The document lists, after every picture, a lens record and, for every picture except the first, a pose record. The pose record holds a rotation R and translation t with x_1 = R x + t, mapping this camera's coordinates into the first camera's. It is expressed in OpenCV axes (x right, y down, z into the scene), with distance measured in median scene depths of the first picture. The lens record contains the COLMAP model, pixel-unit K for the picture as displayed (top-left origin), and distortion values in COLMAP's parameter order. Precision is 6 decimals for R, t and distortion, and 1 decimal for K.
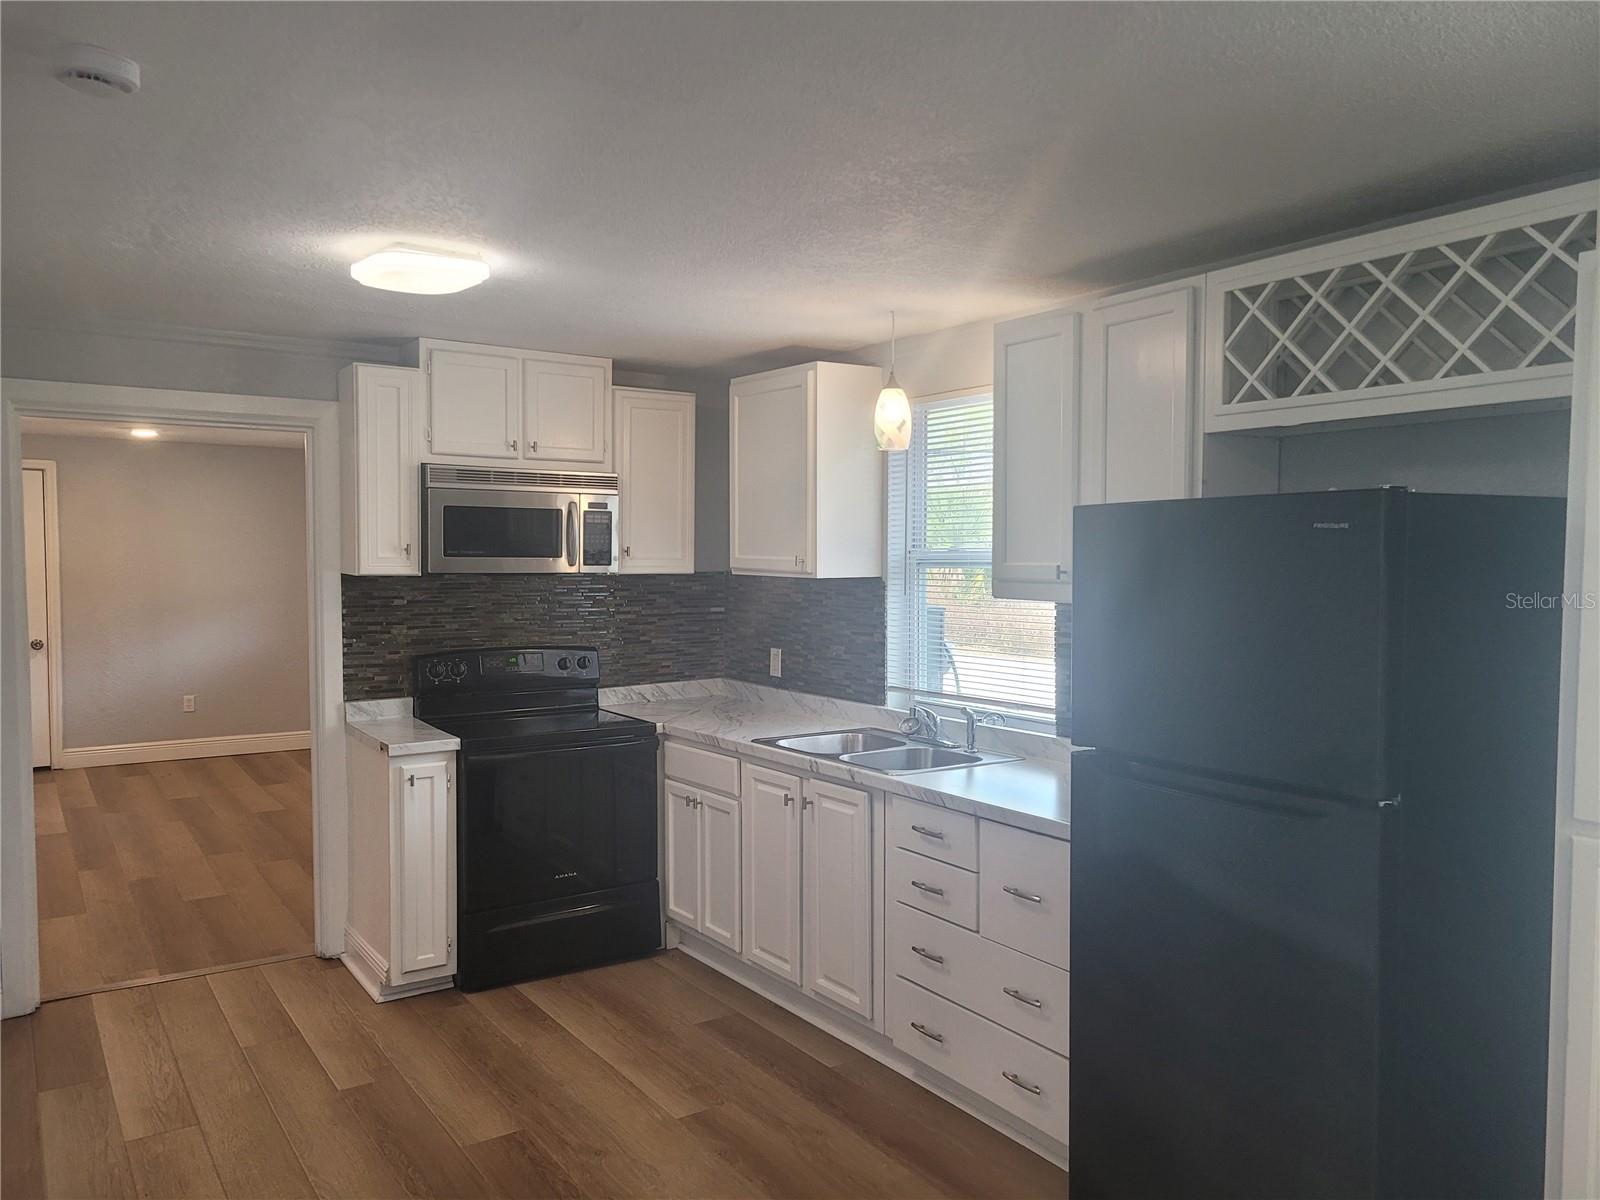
lens RADIAL K [[1193.2, 0, 806.2], [0, 1193.2, 617.3], [0, 0, 1]] dist [0.043072, -0.004992]
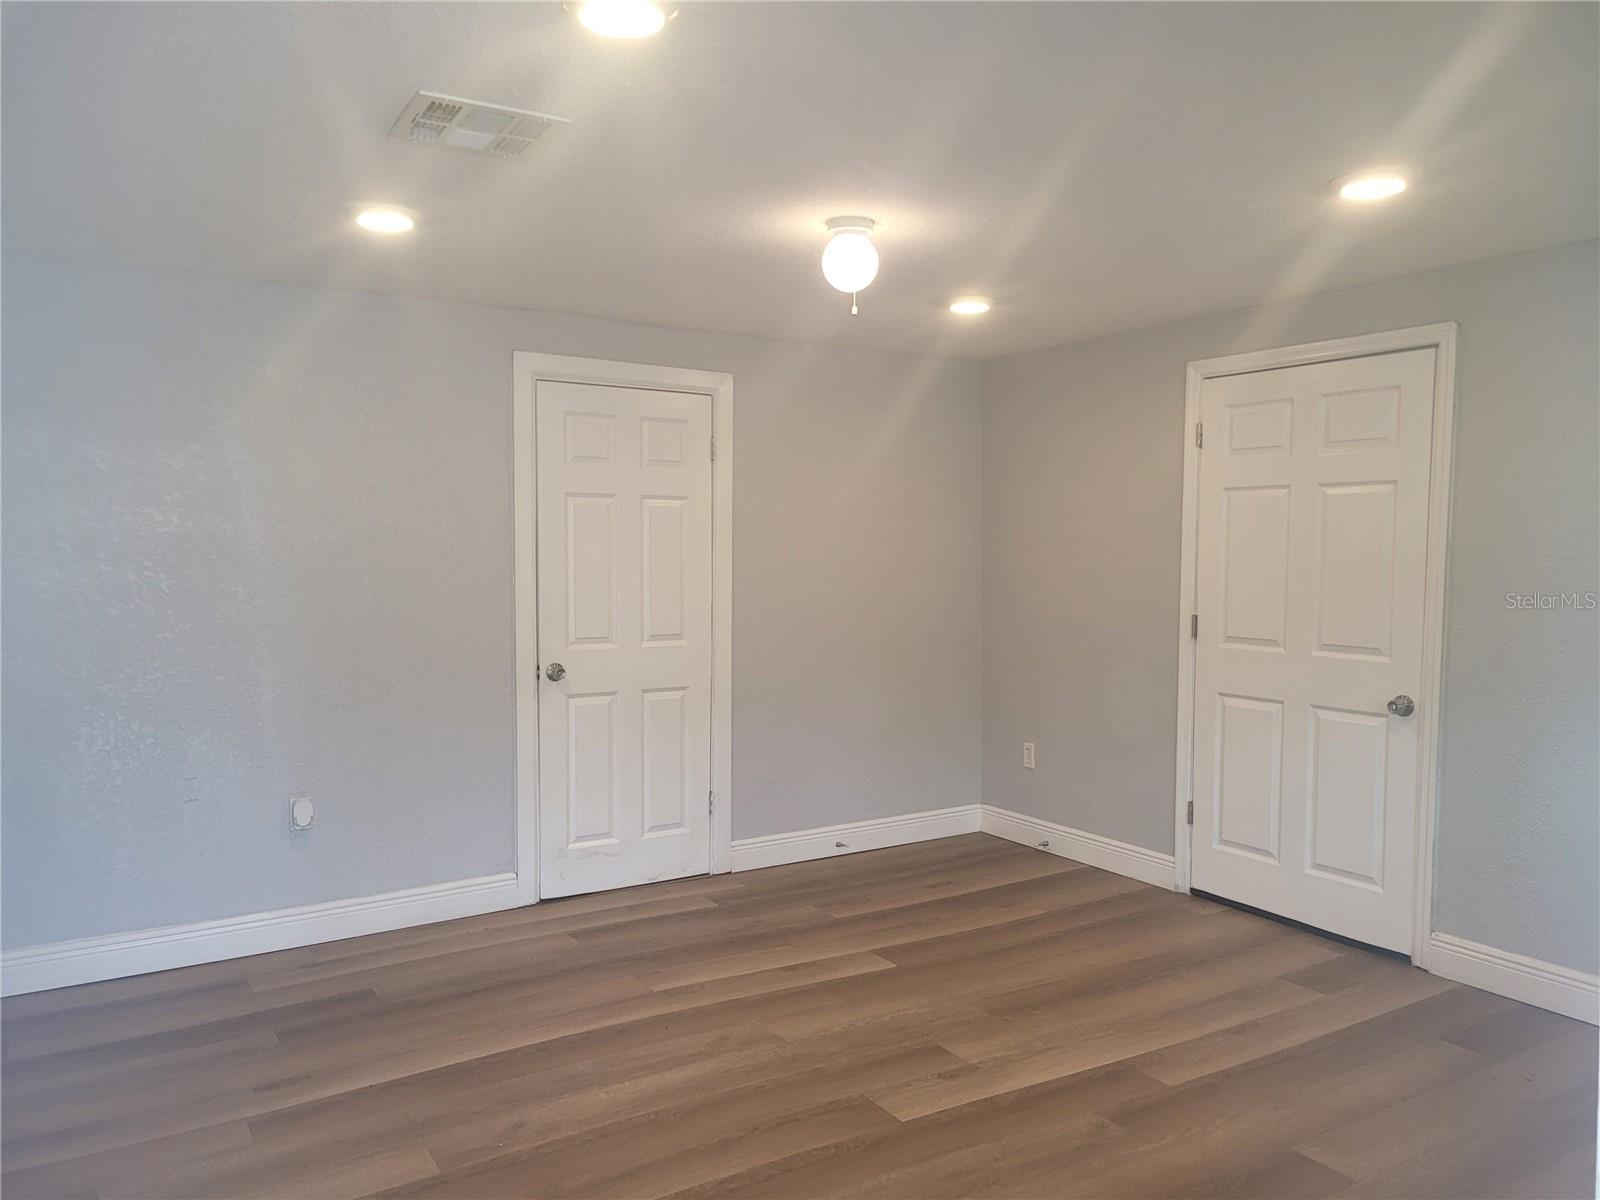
lens RADIAL K [[1189.4, 0, 796.6], [0, 1189.4, 611.4], [0, 0, 1]] dist [0.048398, -0.006428]
pose [[-0.032290, 0.049301, -0.998262, -0.254333], [-0.060570, 0.996850, 0.051191, -0.047091], [0.997642, 0.062117, -0.029202, 1.387030]]
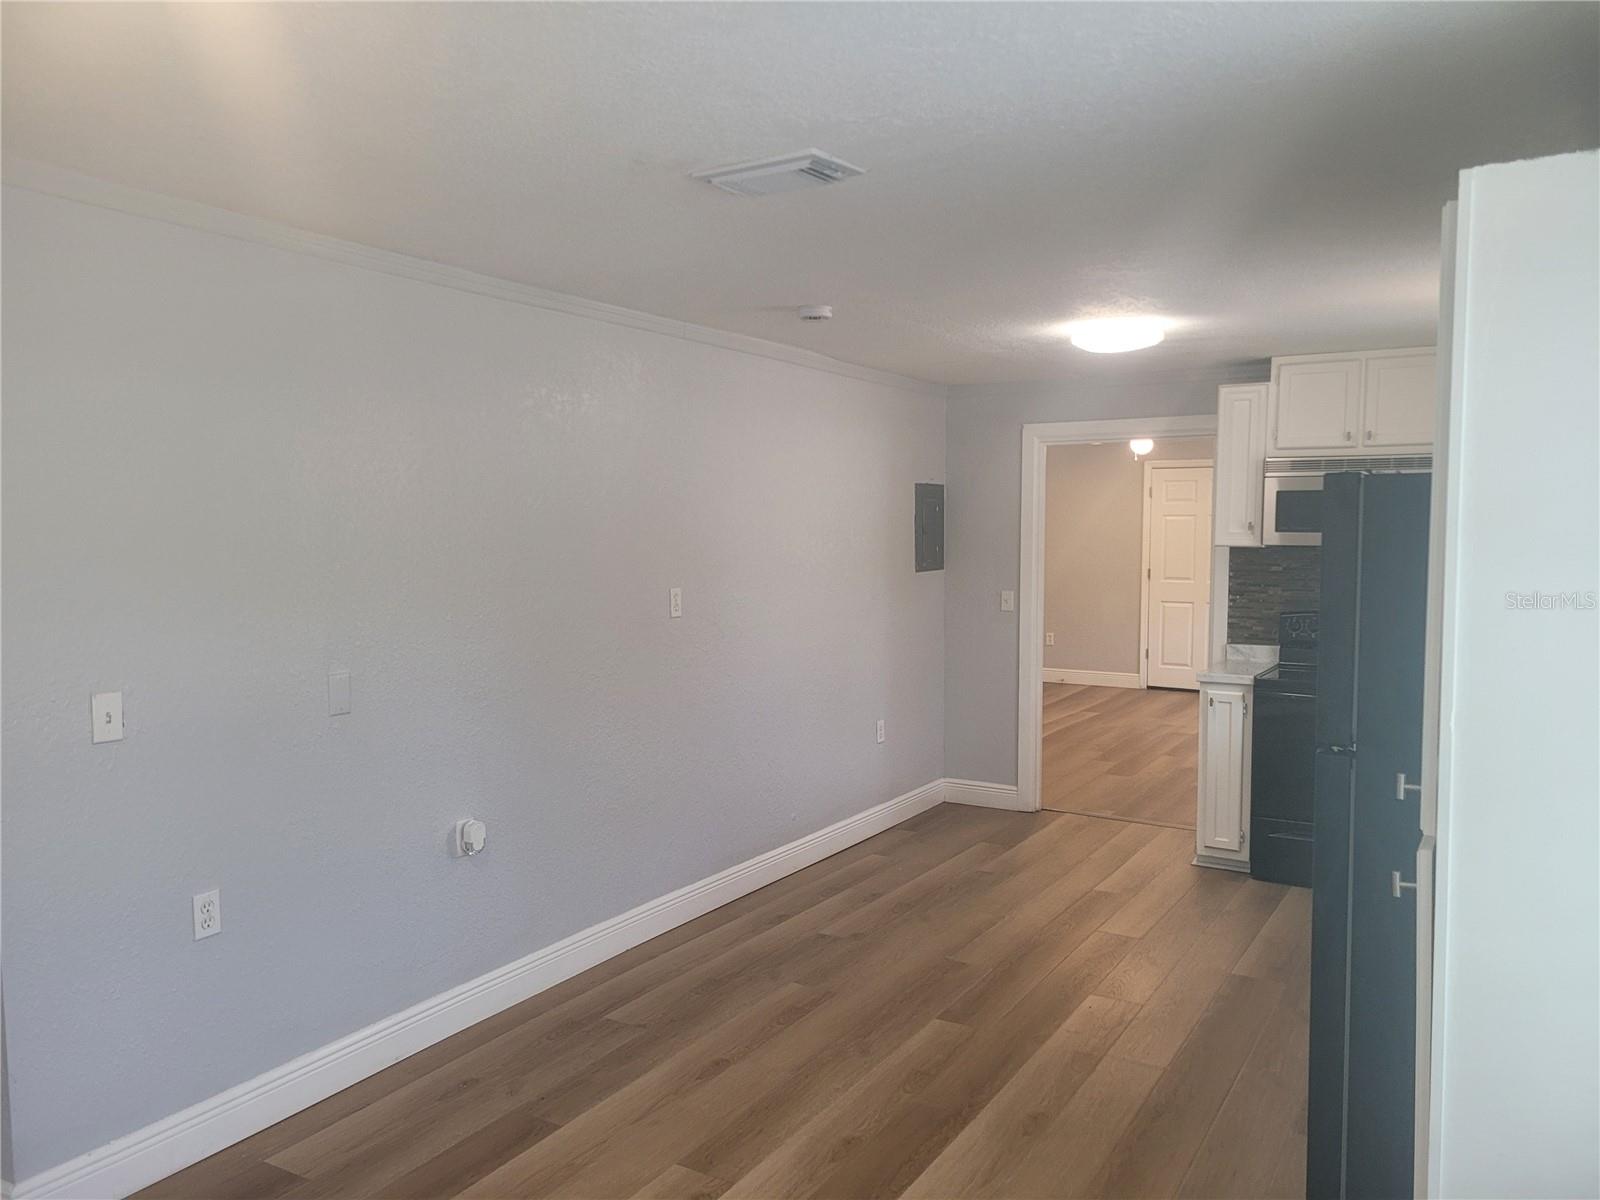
lens RADIAL K [[1189.4, 0, 796.6], [0, 1189.4, 611.4], [0, 0, 1]] dist [0.048398, -0.006428]
pose [[0.422912, 0.062464, -0.904015, 0.592997], [-0.049751, 0.997717, 0.045664, -0.000395], [0.904804, 0.025664, 0.425054, 0.023716]]
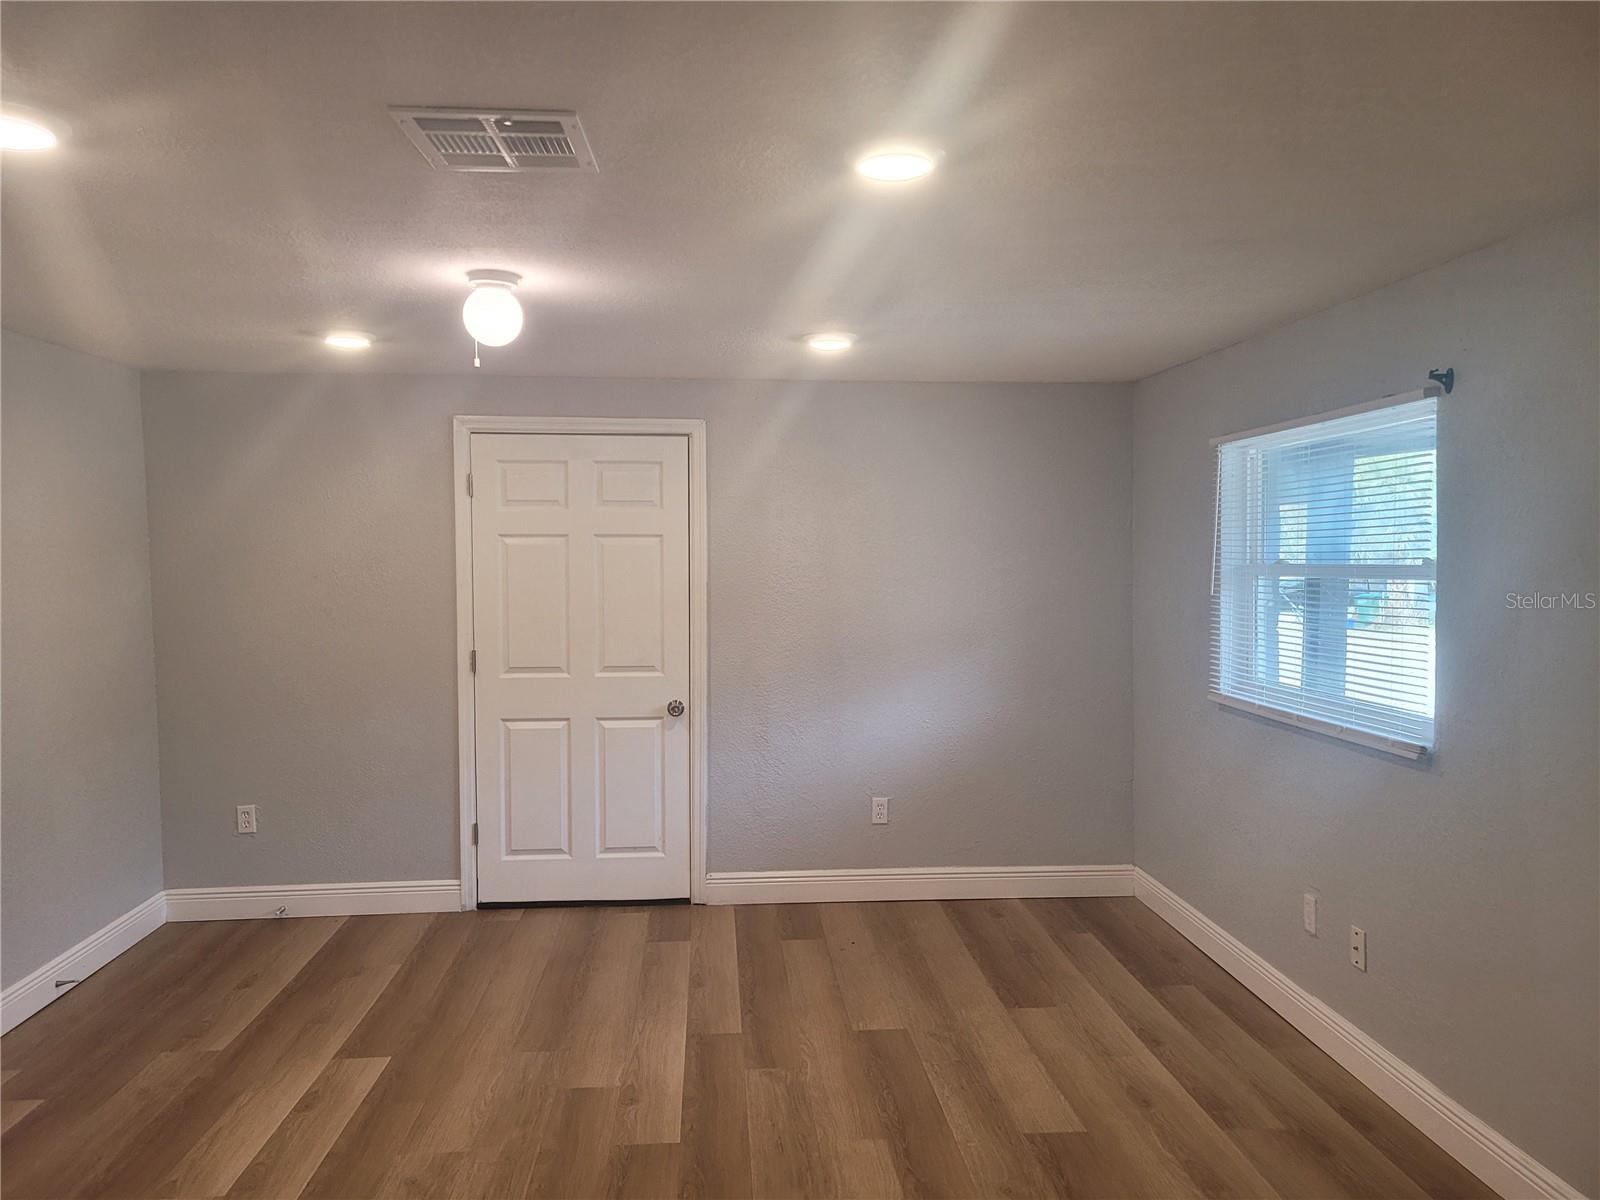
lens RADIAL K [[1195.4, 0, 790.5], [0, 1195.4, 610.4], [0, 0, 1]] dist [0.051953, -0.022717]
pose [[0.866559, 0.014251, -0.498871, -0.483841], [-0.019352, 0.999800, -0.005055, -0.049457], [0.498699, 0.014035, 0.866661, 0.873198]]
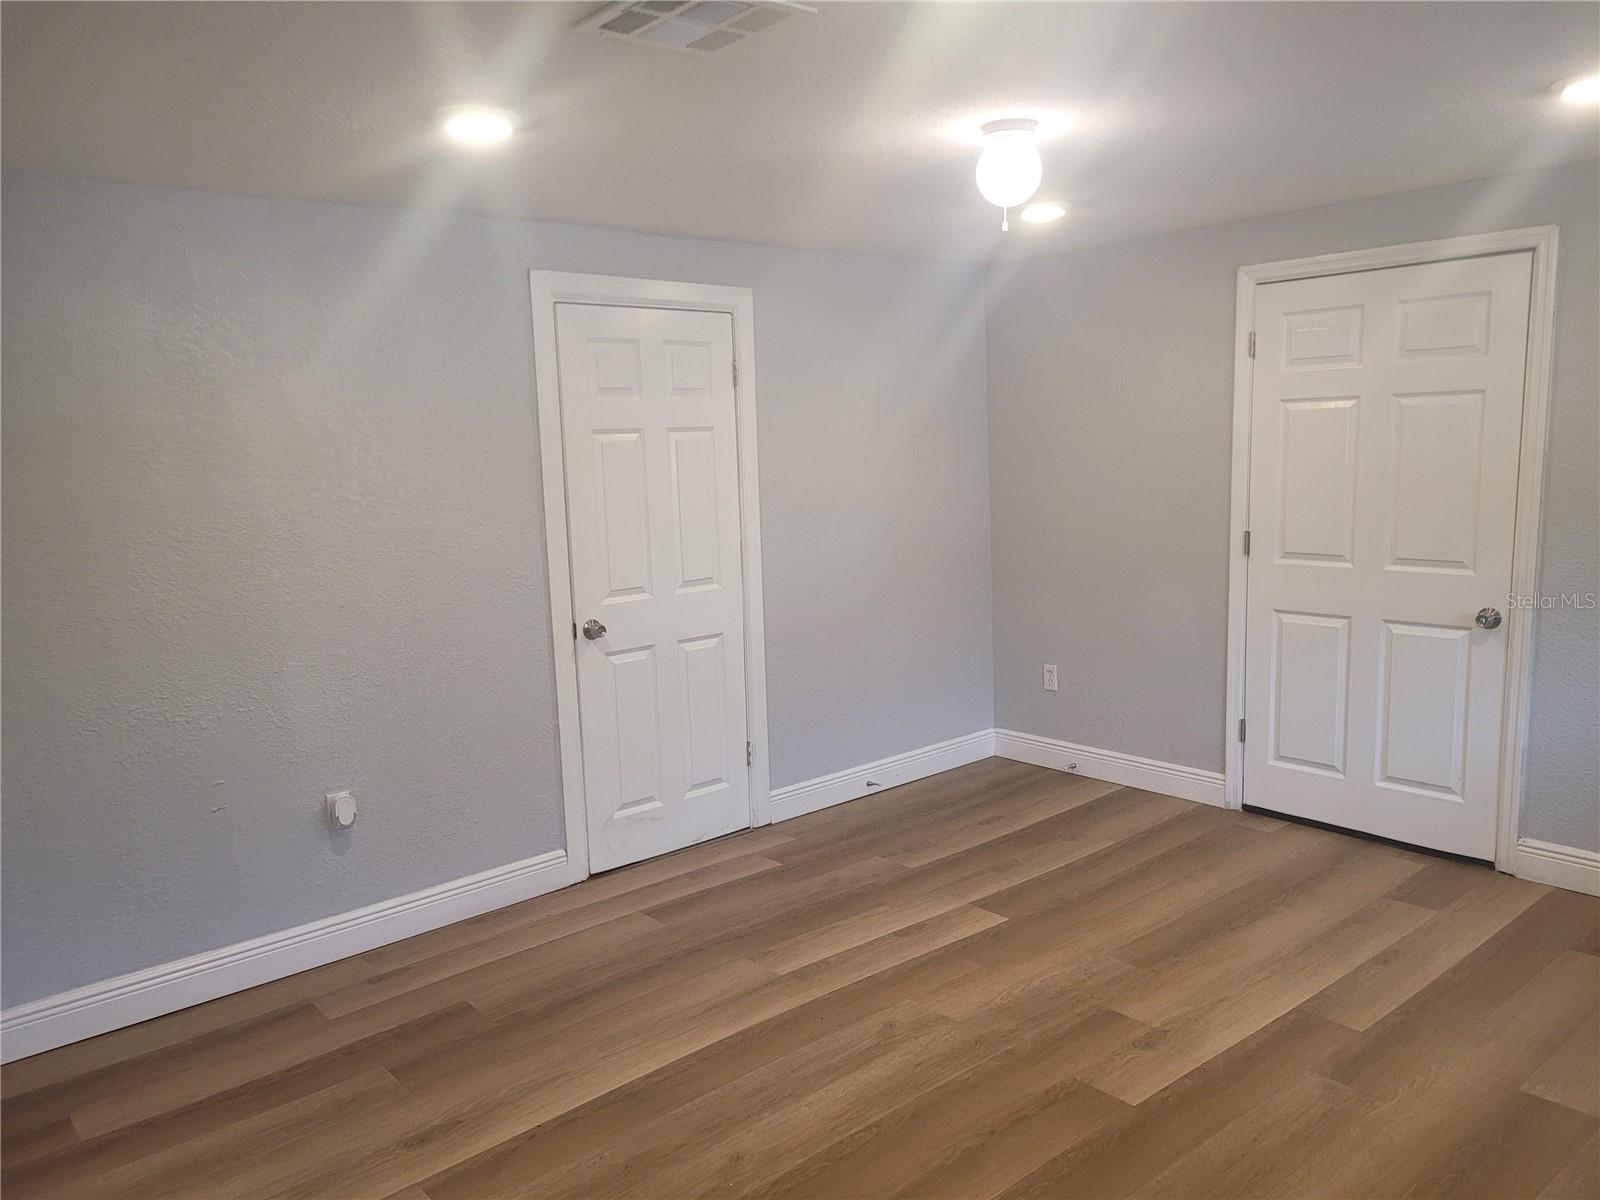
lens RADIAL K [[1195.4, 0, 790.5], [0, 1195.4, 610.4], [0, 0, 1]] dist [0.051953, -0.022717]
pose [[0.115779, 0.133986, -0.984197, -0.332193], [-0.021697, 0.990965, 0.132355, -0.072064], [0.993038, 0.006030, 0.117640, 1.196574]]
